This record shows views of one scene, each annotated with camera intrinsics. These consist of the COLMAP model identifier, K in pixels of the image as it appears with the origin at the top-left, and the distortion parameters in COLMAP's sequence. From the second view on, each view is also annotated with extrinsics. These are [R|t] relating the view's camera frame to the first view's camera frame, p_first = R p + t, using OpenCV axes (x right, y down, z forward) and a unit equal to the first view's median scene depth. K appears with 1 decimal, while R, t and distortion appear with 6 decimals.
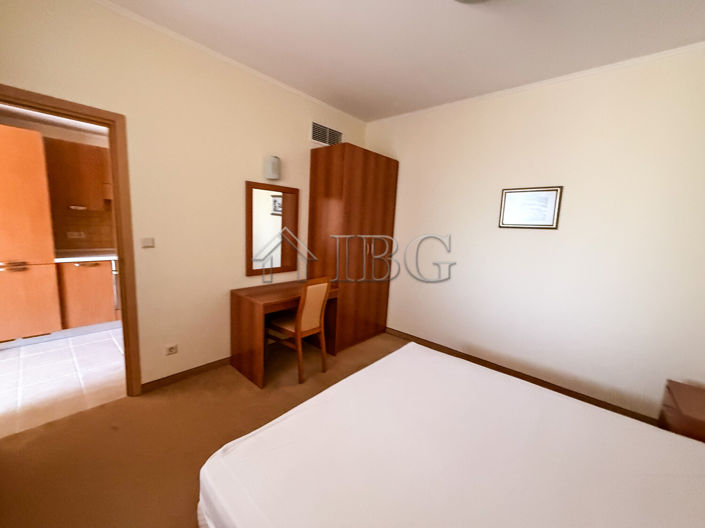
lens RADIAL K [[282.2, 0, 350.8], [0, 282.2, 264.1], [0, 0, 1]] dist [0.001404, 0.000199]
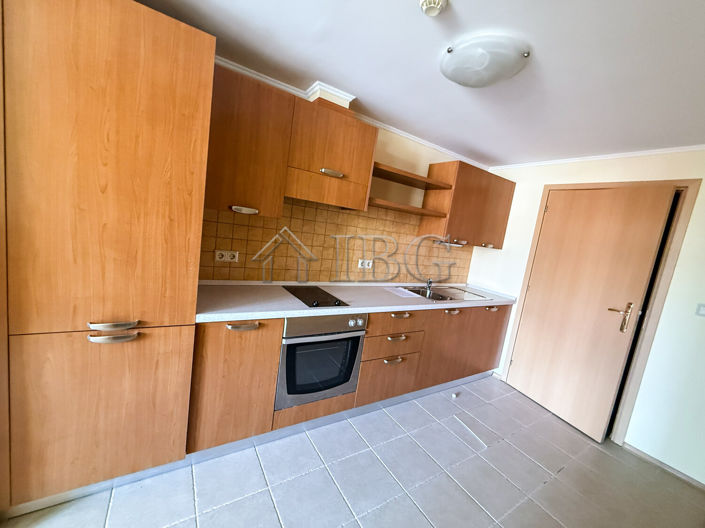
lens RADIAL K [[282.8, 0, 351.8], [0, 282.8, 263.6], [0, 0, 1]] dist [0.000318, 0.000172]
pose [[0.958461, 0.117917, -0.259709, -0.729220], [-0.128352, 0.991450, -0.023531, -0.132565], [0.254713, 0.055888, 0.965400, 0.645978]]
